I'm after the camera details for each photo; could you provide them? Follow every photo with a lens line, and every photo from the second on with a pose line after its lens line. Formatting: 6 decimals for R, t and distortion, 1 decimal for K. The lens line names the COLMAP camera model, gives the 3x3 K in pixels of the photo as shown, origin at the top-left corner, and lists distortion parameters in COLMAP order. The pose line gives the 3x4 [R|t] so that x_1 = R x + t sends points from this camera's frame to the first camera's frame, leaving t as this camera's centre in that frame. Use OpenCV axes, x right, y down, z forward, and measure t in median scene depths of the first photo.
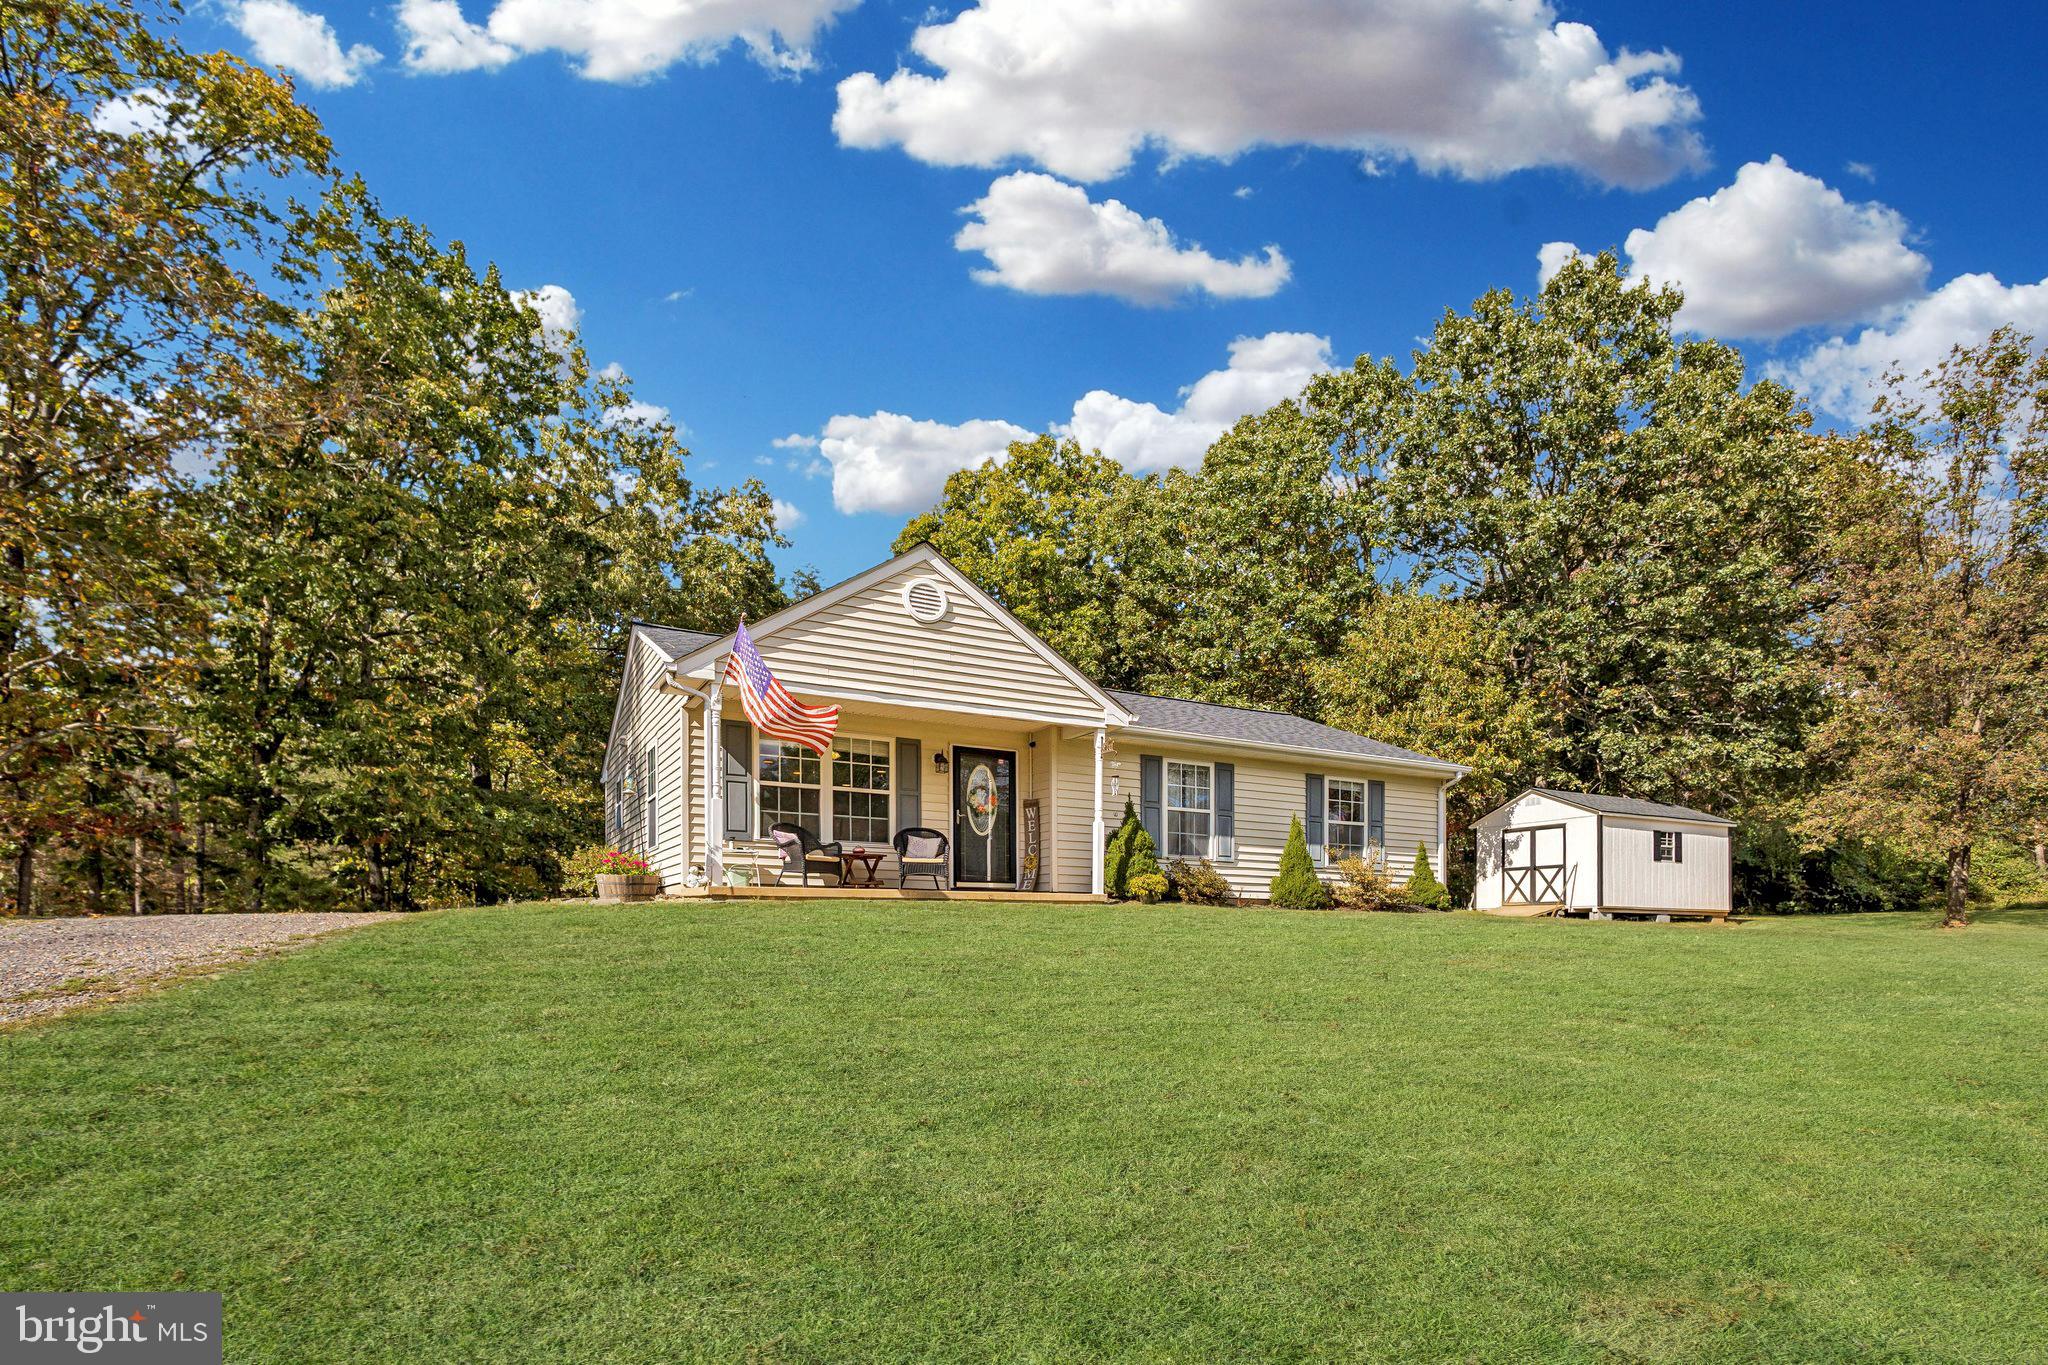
lens RADIAL K [[938.1, 0, 1024.0], [0, 938.1, 682.5], [0, 0, 1]] dist [-0.000116, -0.000259]
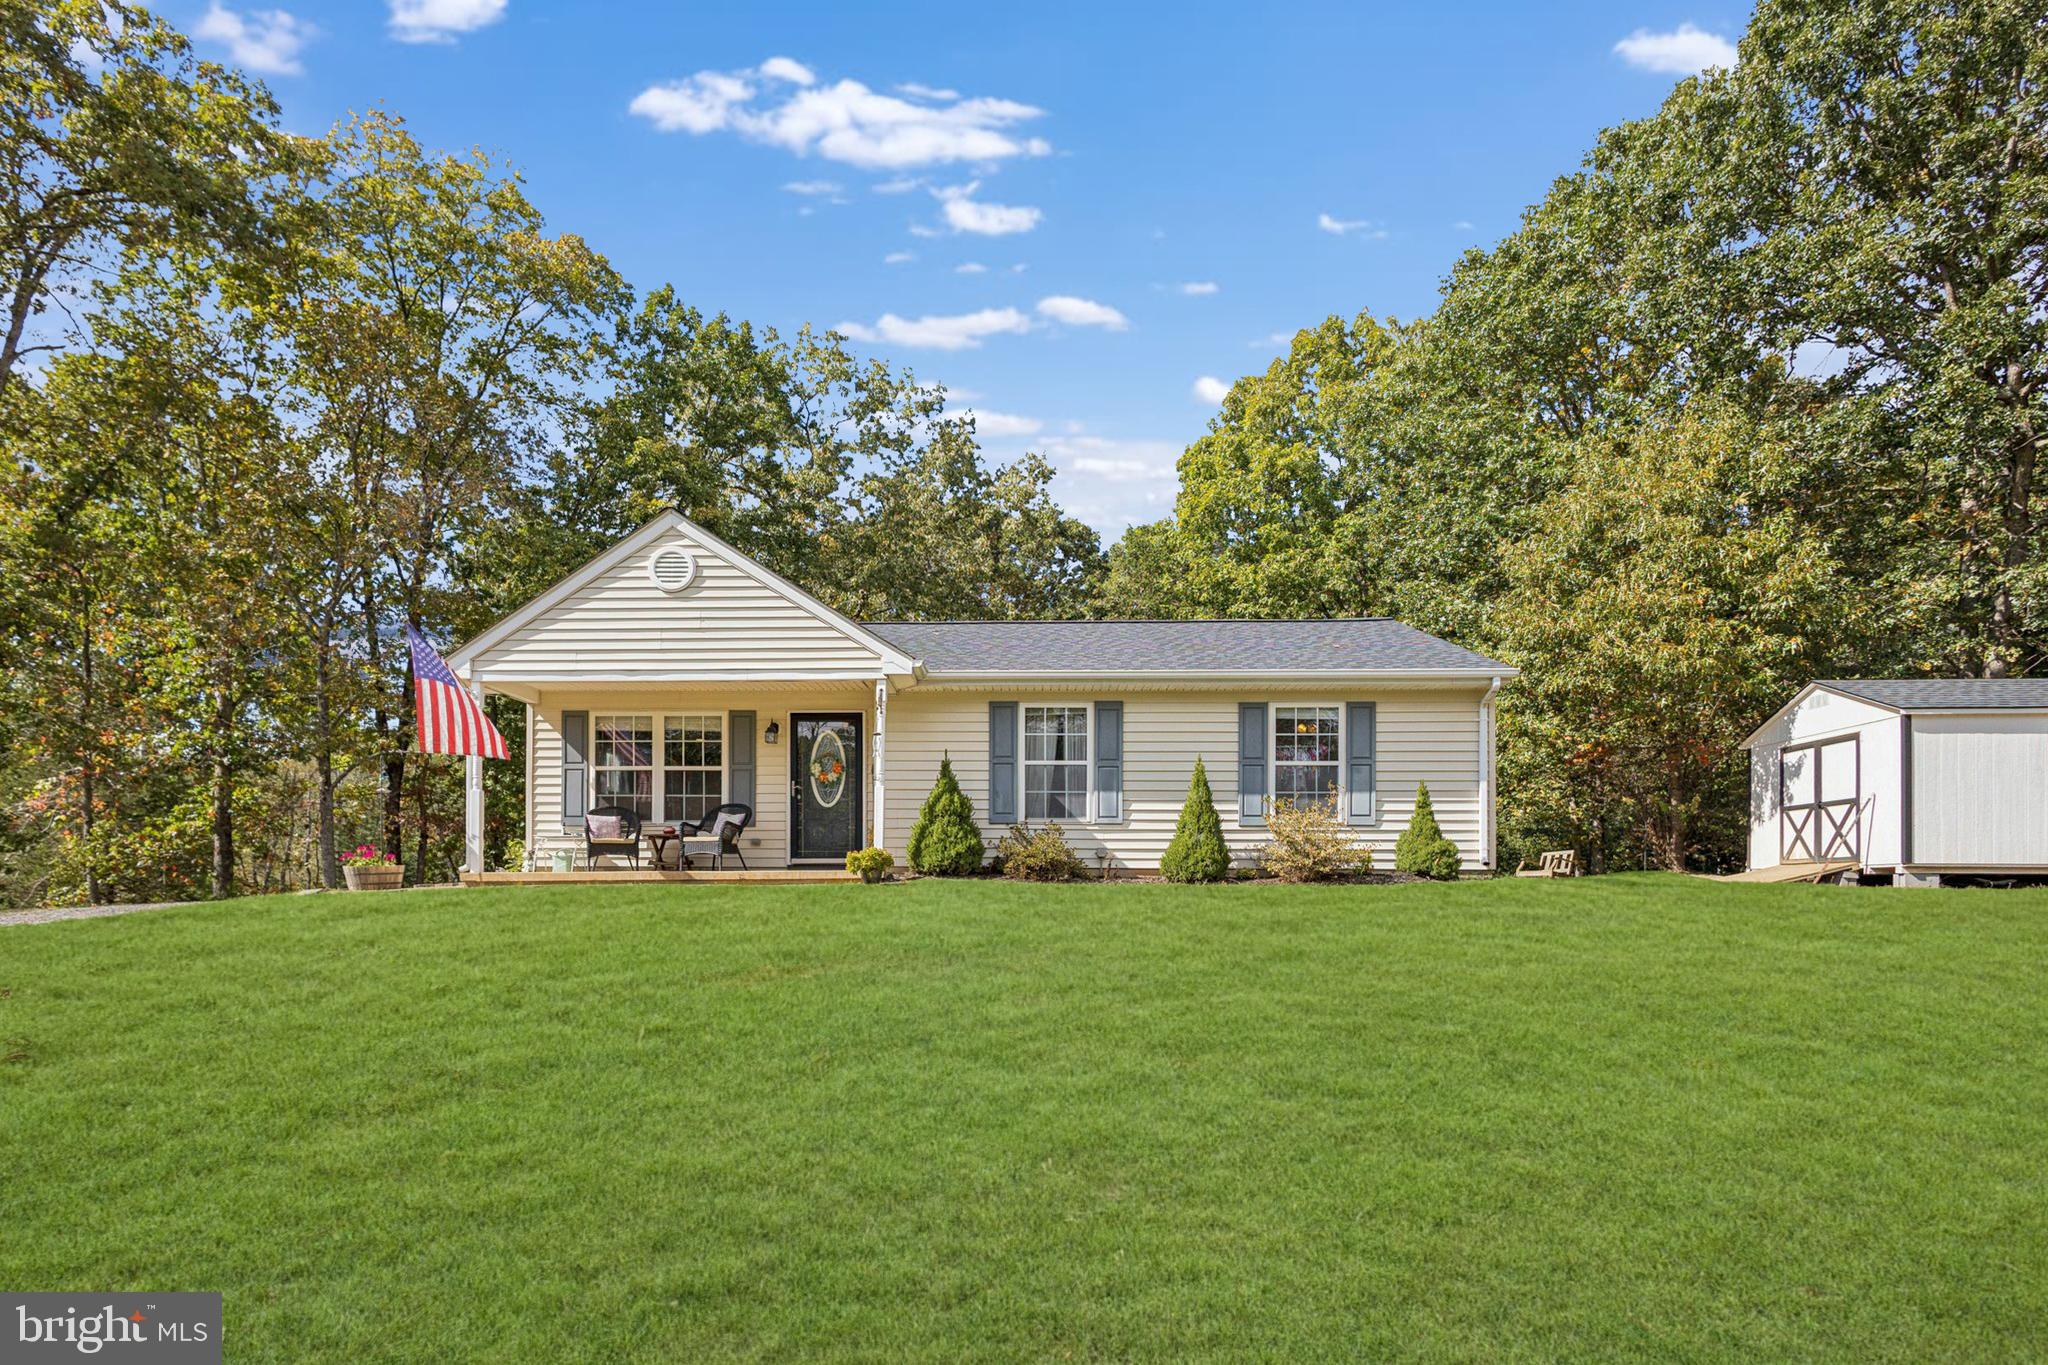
lens RADIAL K [[980.0, 0, 1026.1], [0, 980.0, 669.2], [0, 0, 1]] dist [0.000329, -0.000294]
pose [[0.875180, -0.113119, -0.470387, 0.547954], [0.129416, 0.991588, 0.002328, 0.047931], [0.466166, -0.062913, 0.882457, 0.230281]]
